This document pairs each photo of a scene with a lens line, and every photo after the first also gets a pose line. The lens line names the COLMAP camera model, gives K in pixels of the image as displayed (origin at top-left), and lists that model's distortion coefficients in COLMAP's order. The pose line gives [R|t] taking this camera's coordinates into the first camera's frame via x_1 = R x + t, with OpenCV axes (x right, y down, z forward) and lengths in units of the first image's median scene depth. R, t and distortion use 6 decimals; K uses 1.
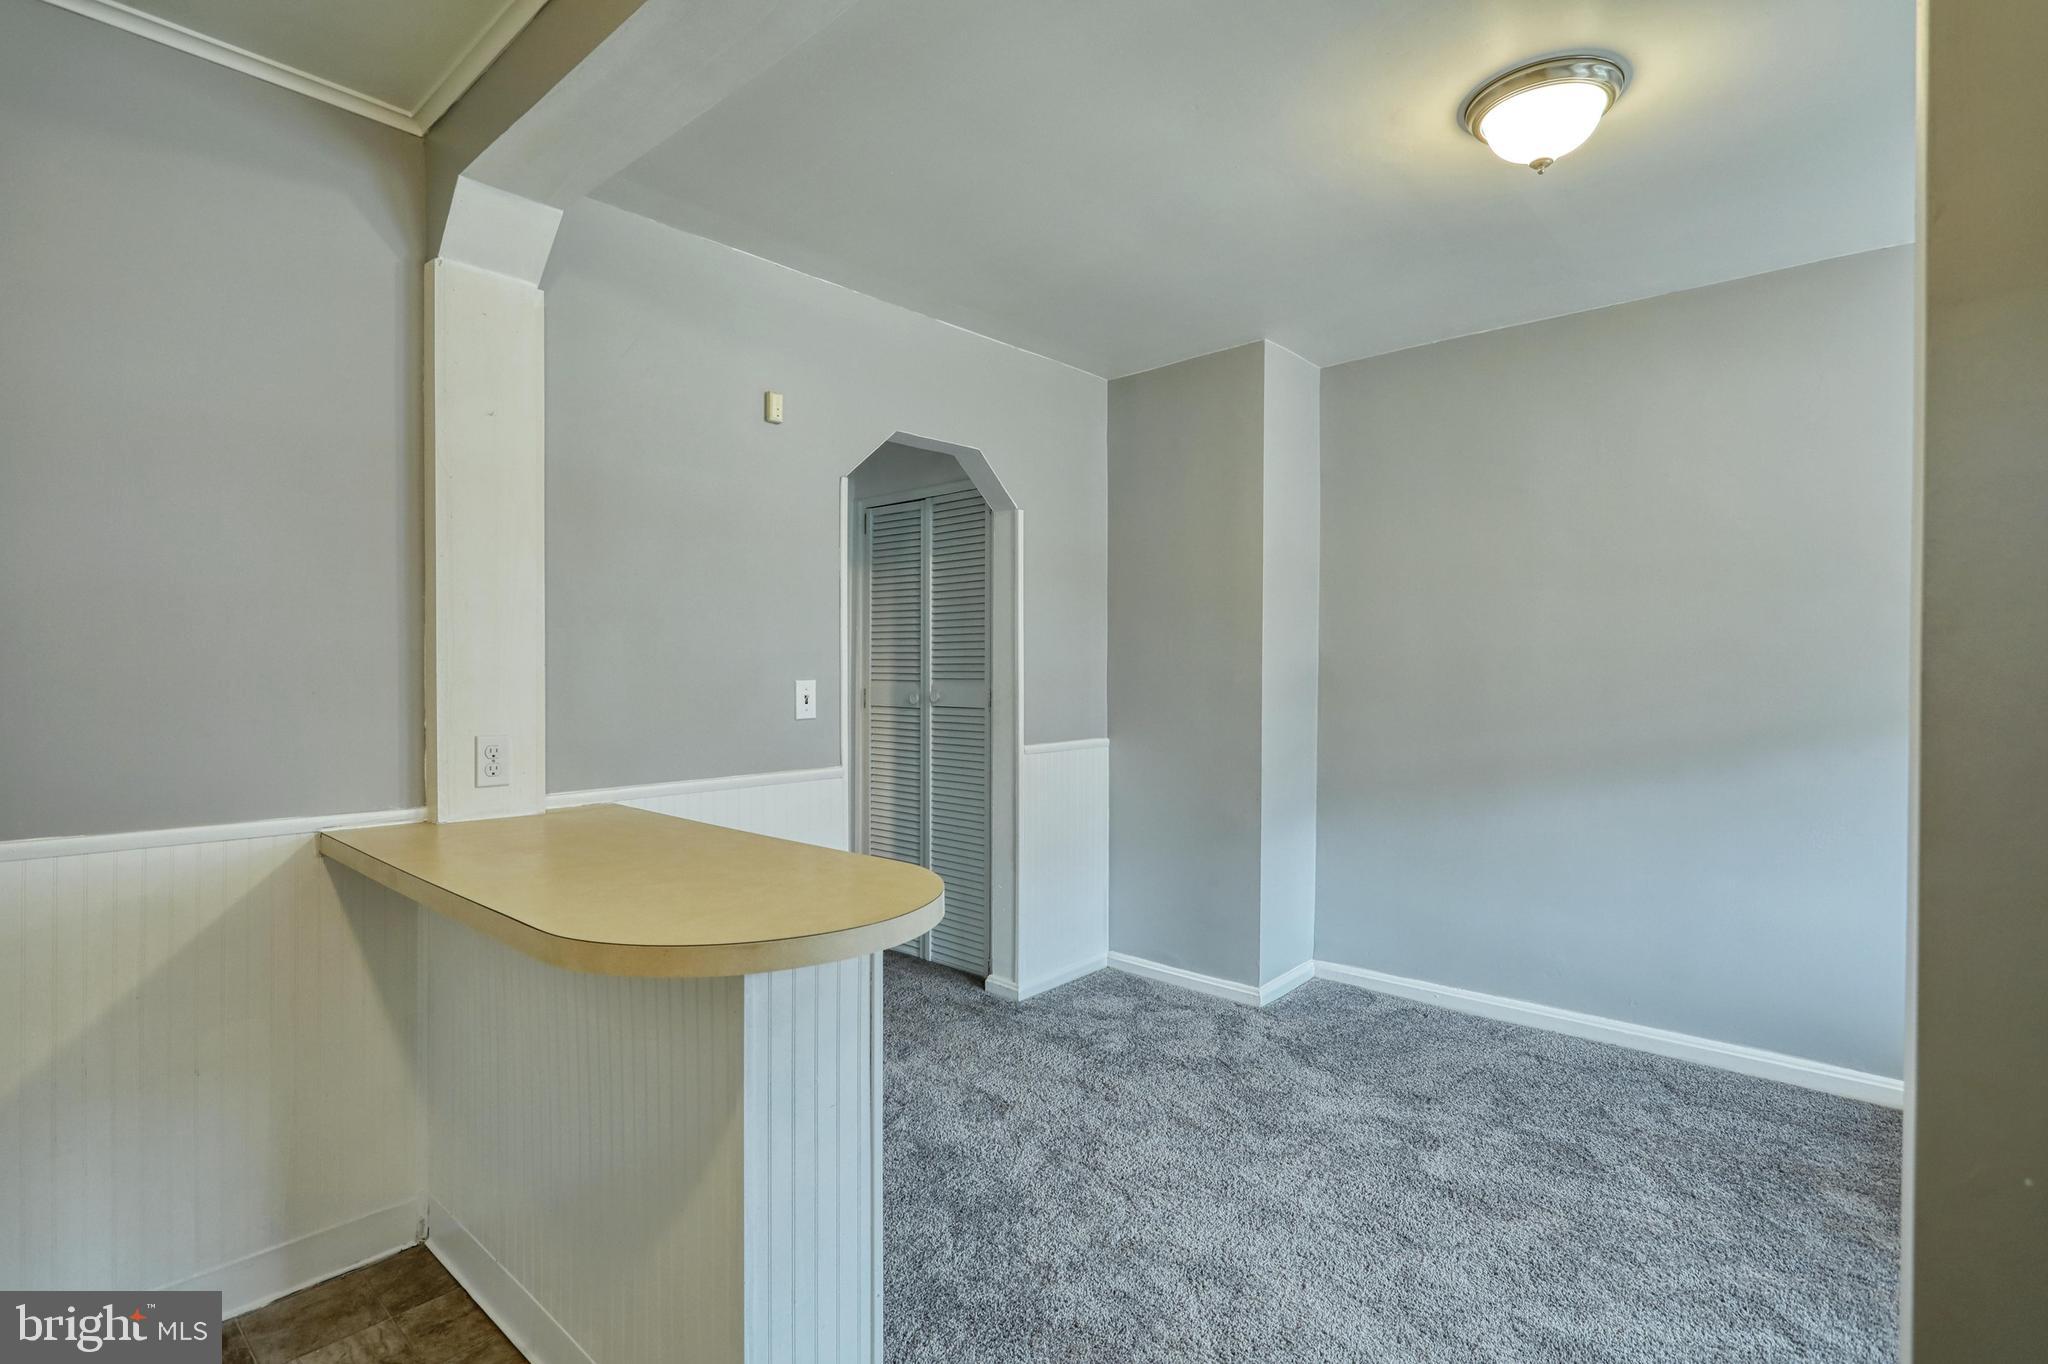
lens RADIAL K [[982.0, 0, 1020.4], [0, 982.0, 680.3], [0, 0, 1]] dist [-0.001545, 0.001065]
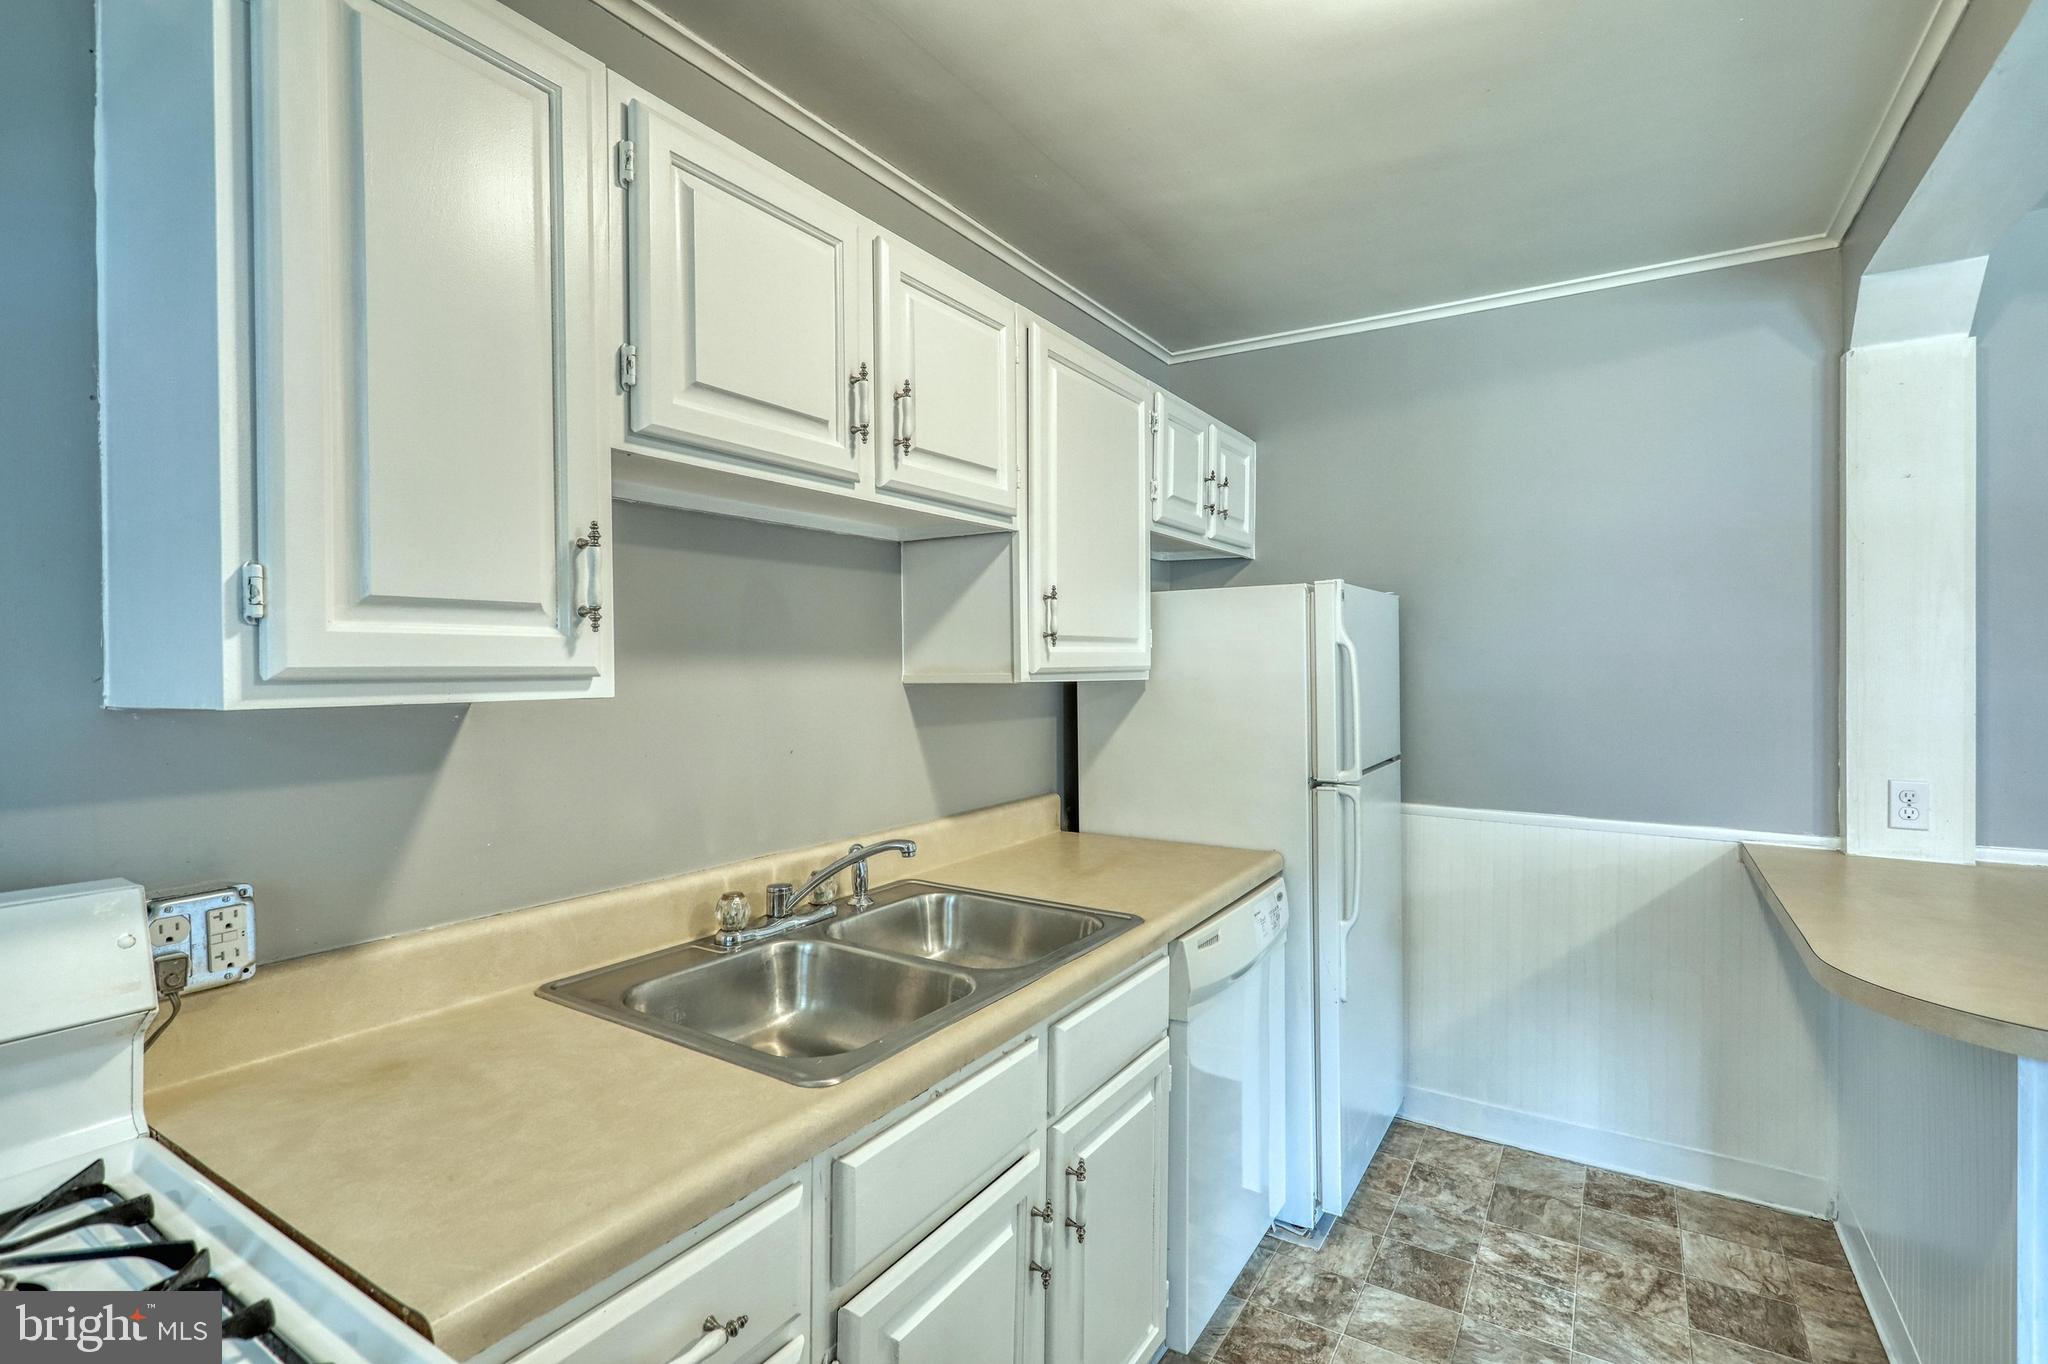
lens RADIAL K [[966.2, 0, 1017.5], [0, 966.2, 671.0], [0, 0, 1]] dist [0.001751, 0.001514]
pose [[0.166335, 0.002209, -0.986067, 0.340032], [-0.006182, 0.999980, 0.001197, -0.058988], [0.986050, 0.005897, 0.166345, -0.120098]]
